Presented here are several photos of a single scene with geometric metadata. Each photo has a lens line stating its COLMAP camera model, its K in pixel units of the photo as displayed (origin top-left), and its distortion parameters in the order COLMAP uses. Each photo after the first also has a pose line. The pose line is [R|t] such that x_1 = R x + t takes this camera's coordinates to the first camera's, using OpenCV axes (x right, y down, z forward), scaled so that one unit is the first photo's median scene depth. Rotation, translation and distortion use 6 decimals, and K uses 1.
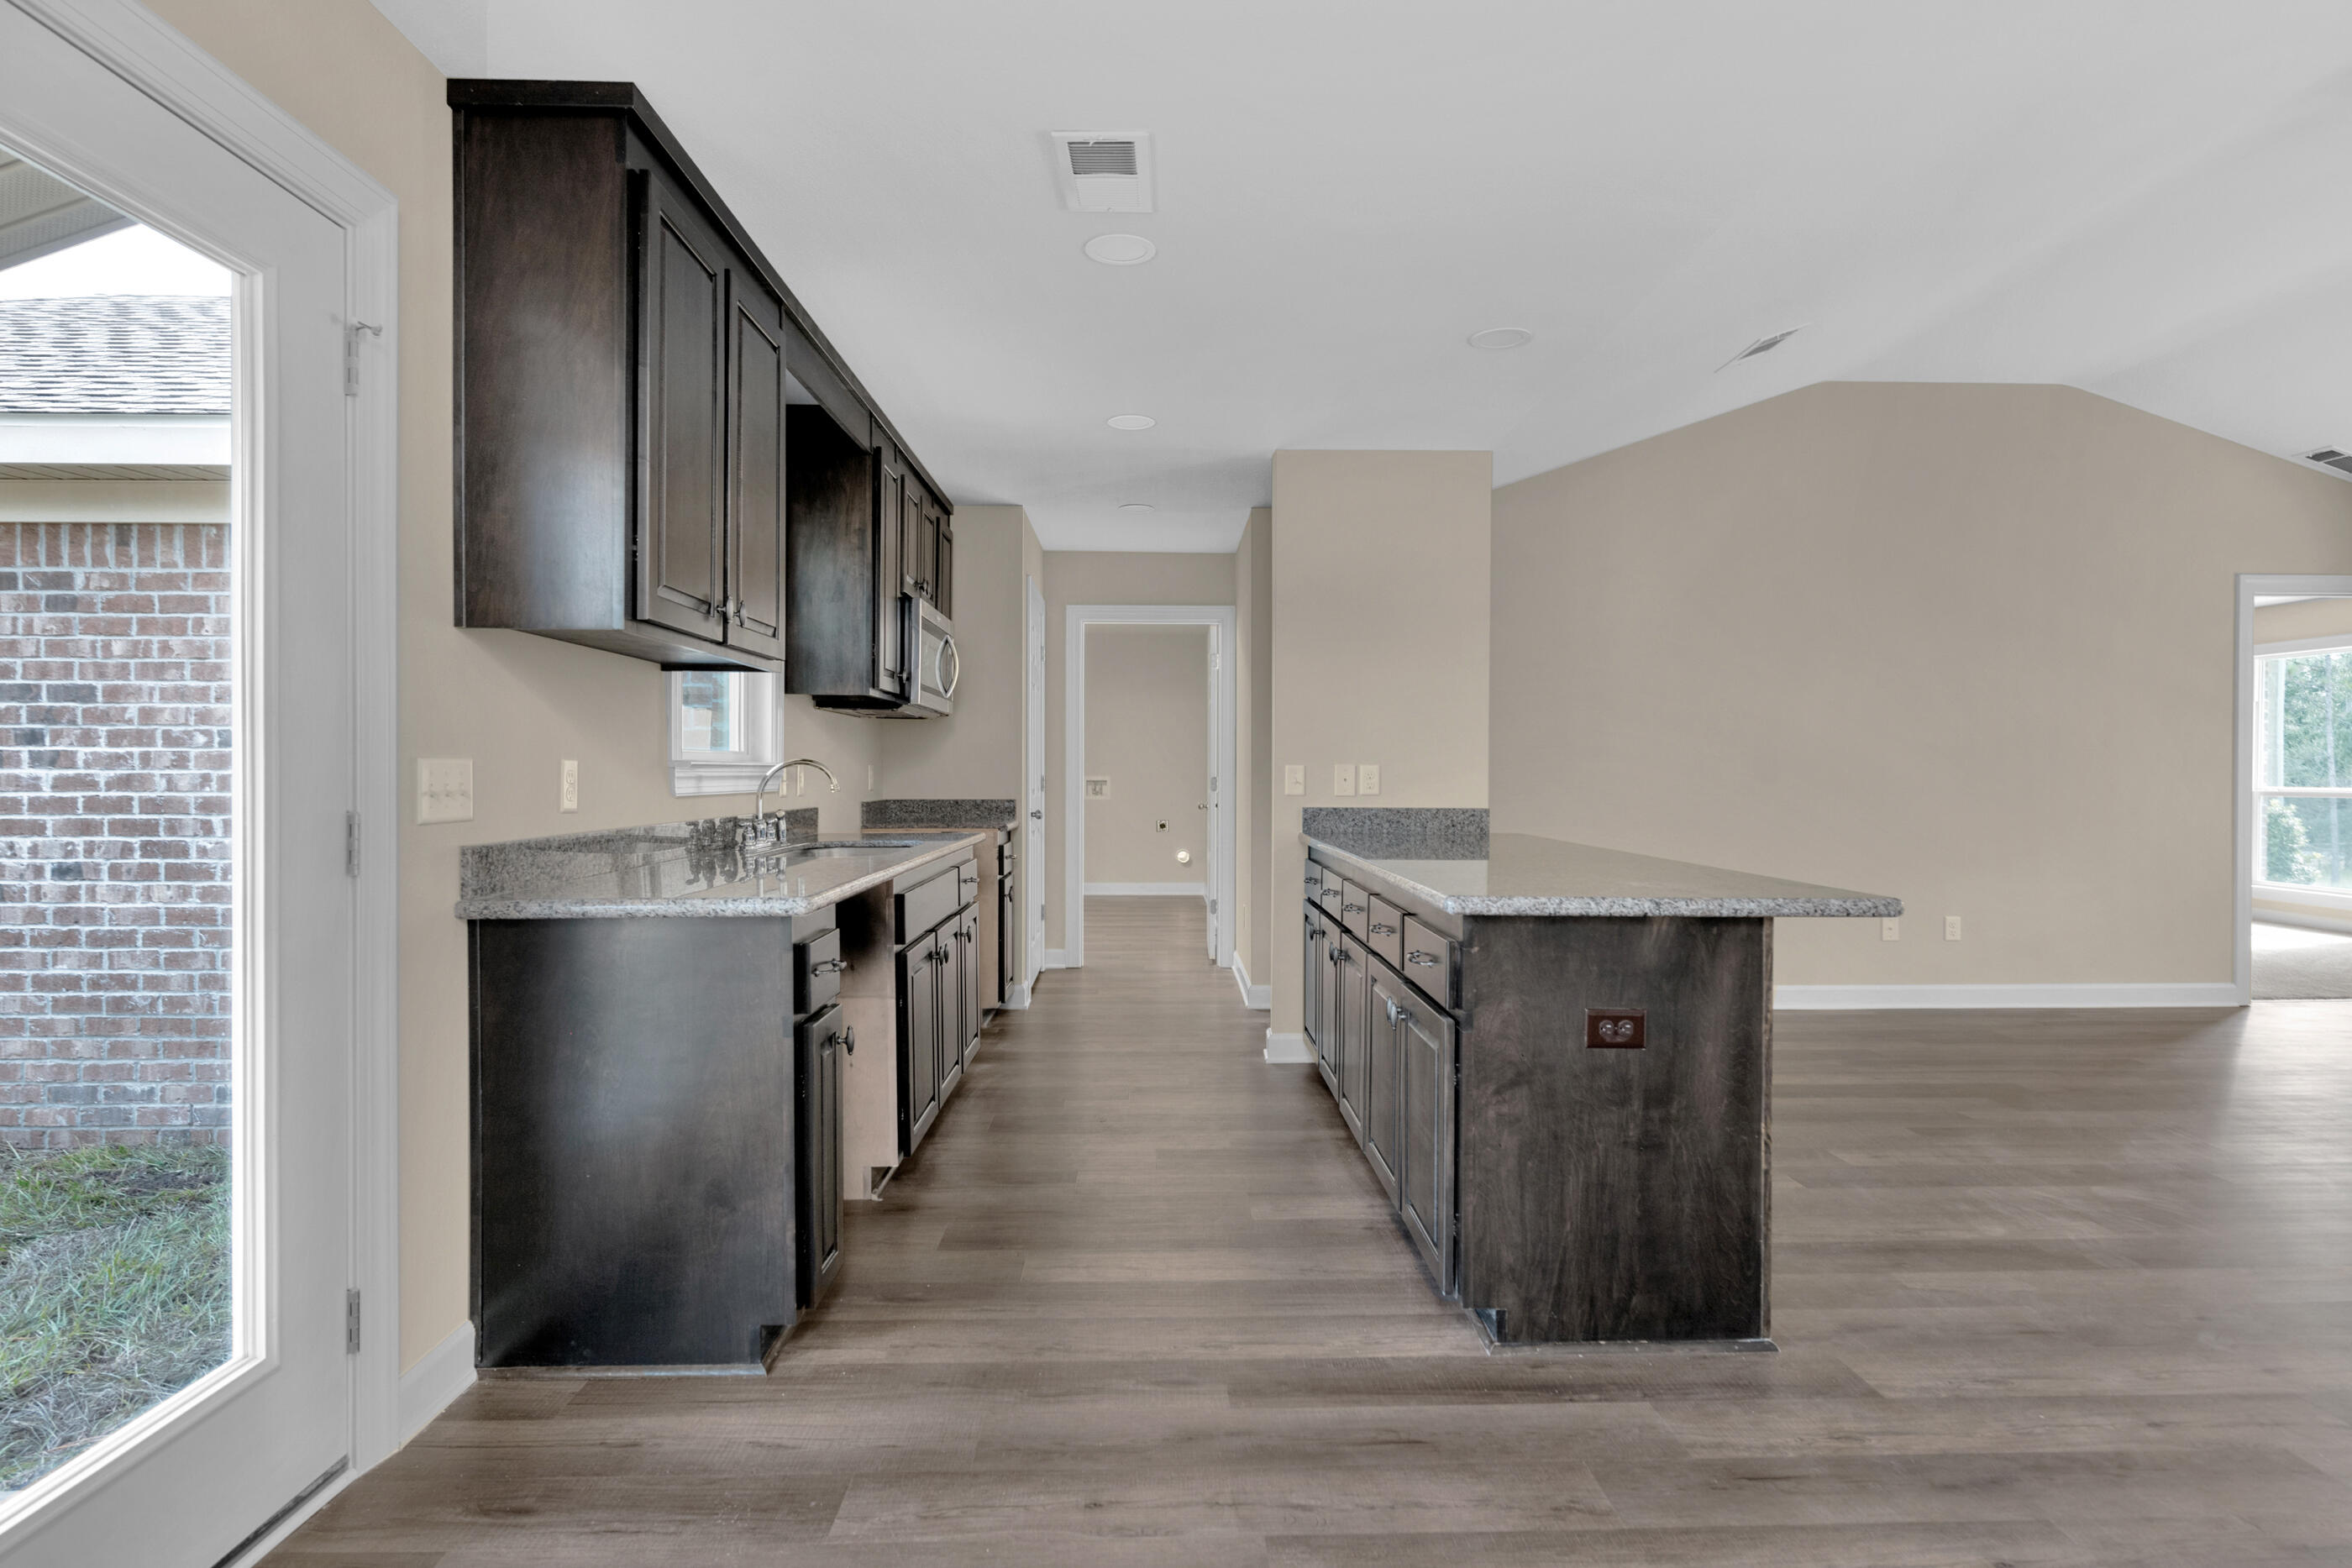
lens RADIAL K [[1217.0, 0, 1282.4], [0, 1217.0, 792.3], [0, 0, 1]] dist [0.009792, -0.008062]
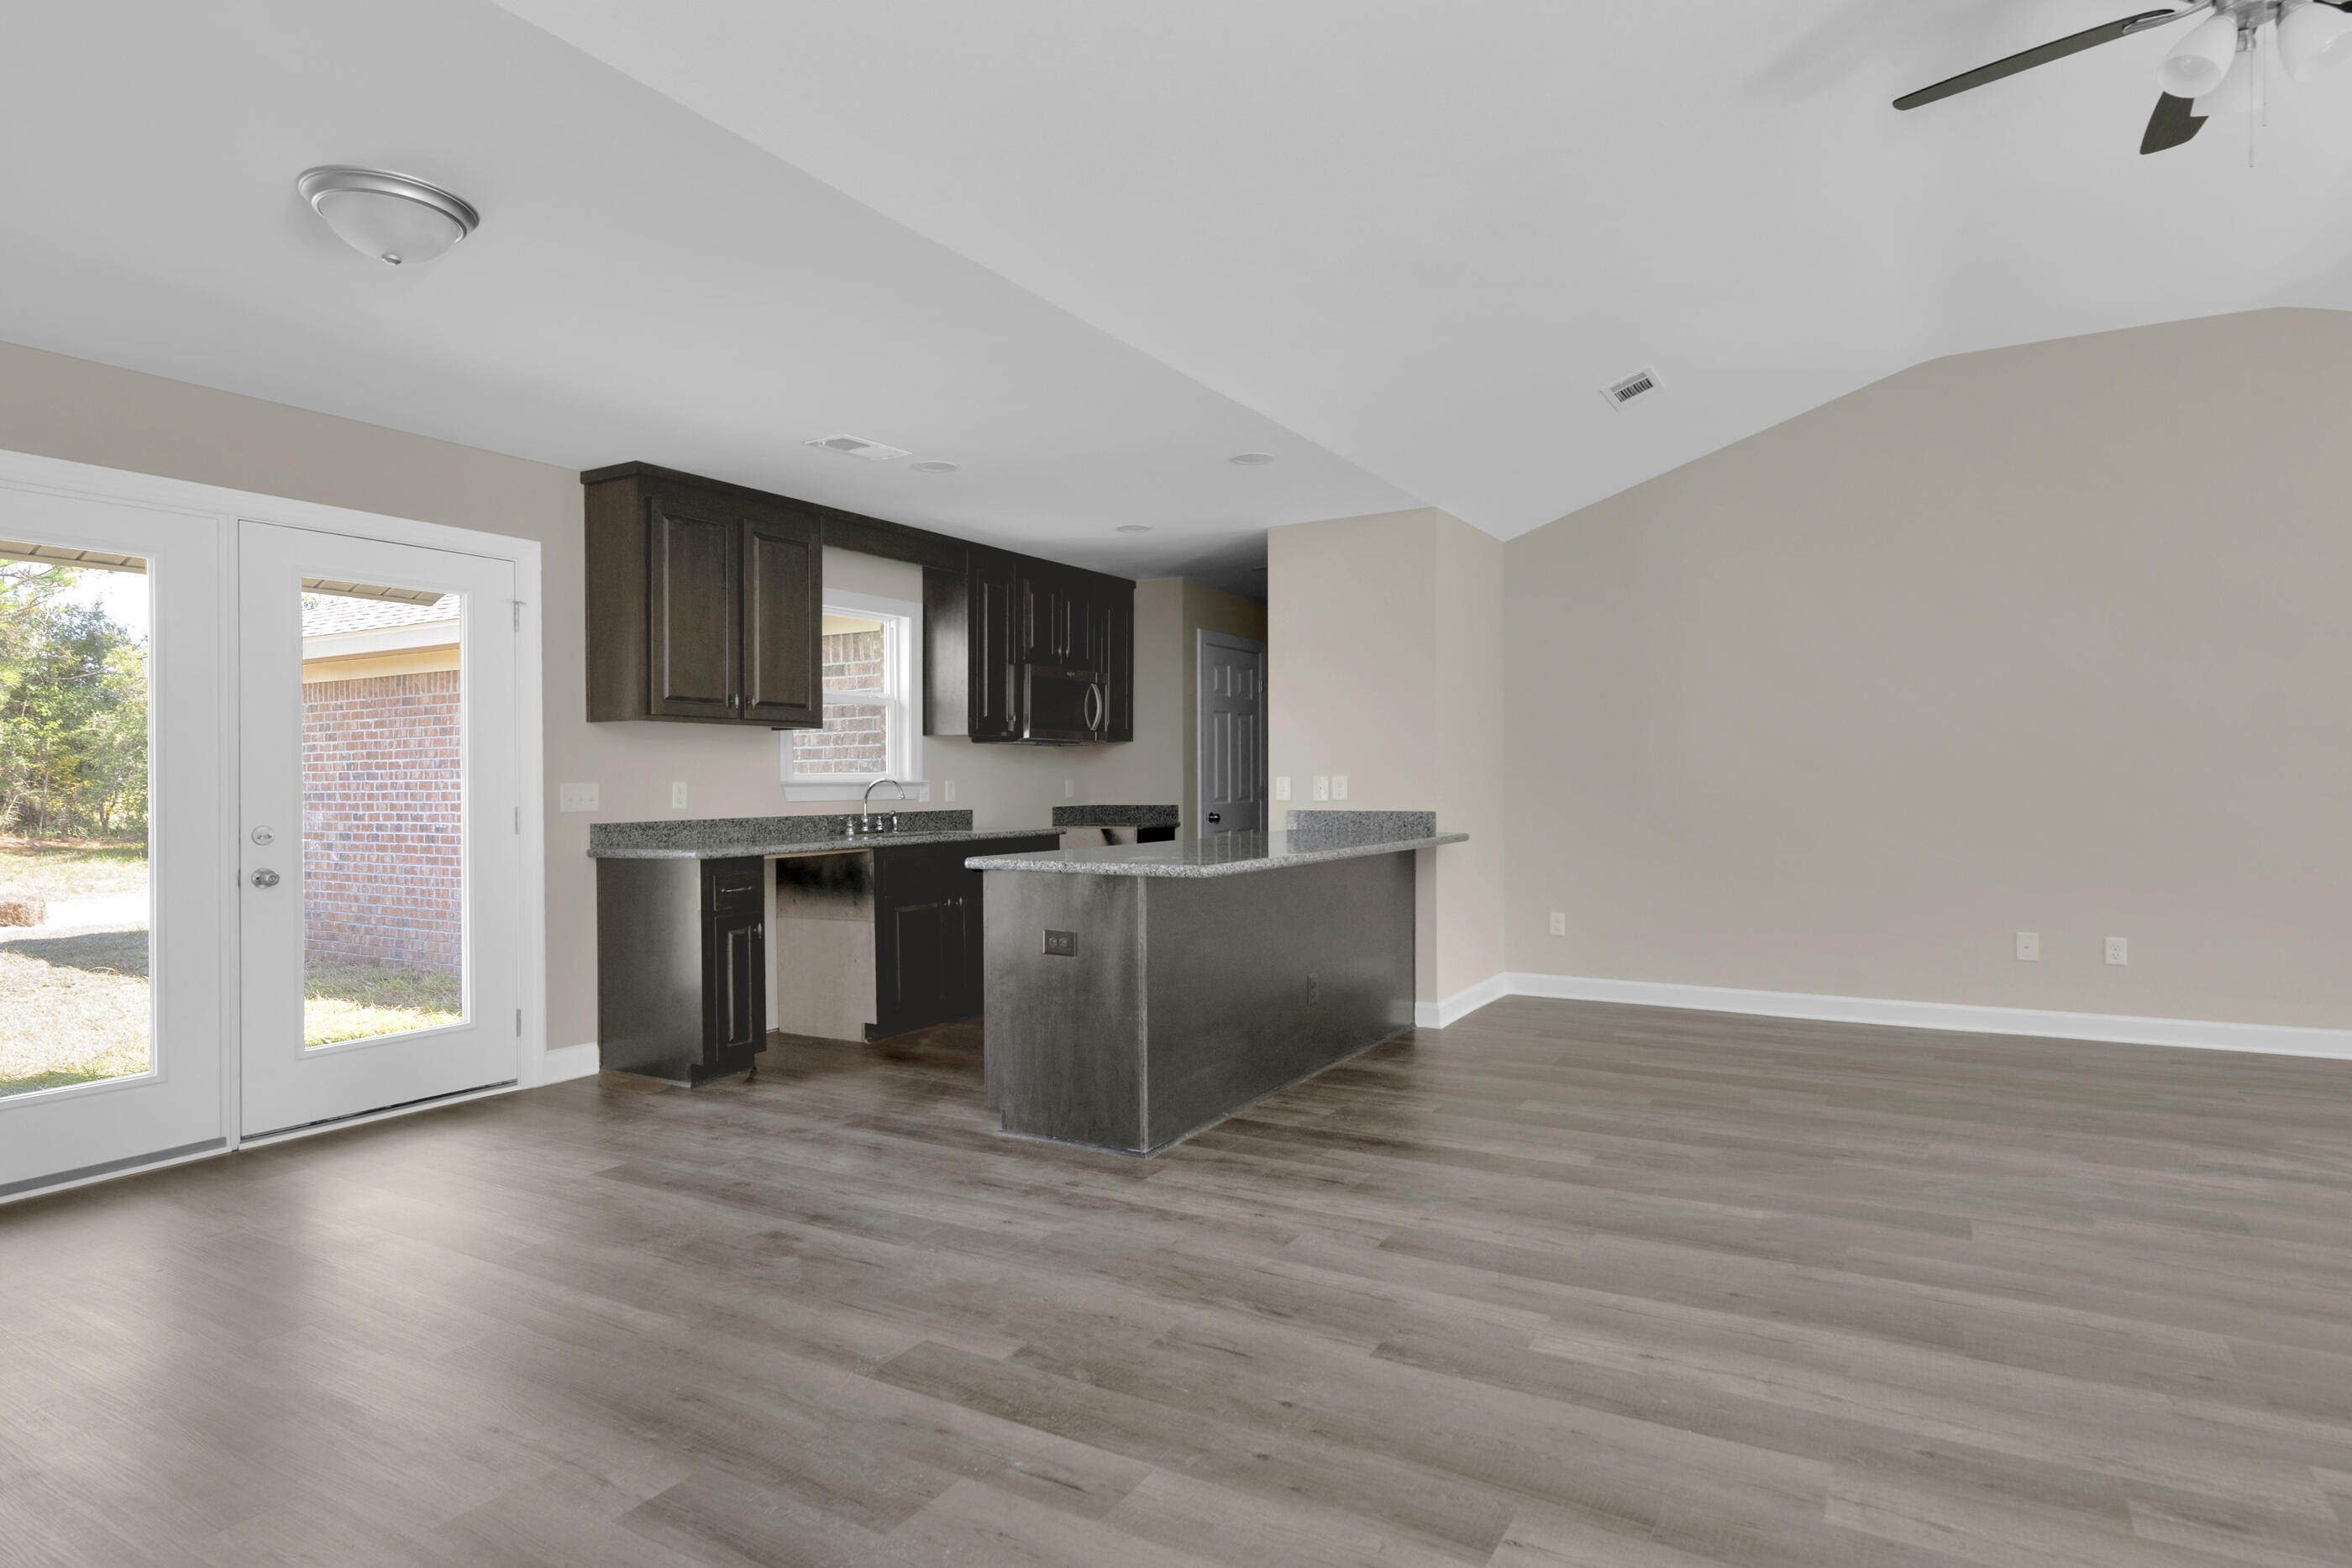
lens RADIAL K [[1217.0, 0, 1176.1], [0, 1217.0, 800.4], [0, 0, 1]] dist [0.009792, -0.008062]
pose [[0.858058, -0.004490, -0.513534, 1.228072], [0.003194, 0.999989, -0.003408, 0.012330], [0.513543, 0.001284, 0.858063, -0.296510]]
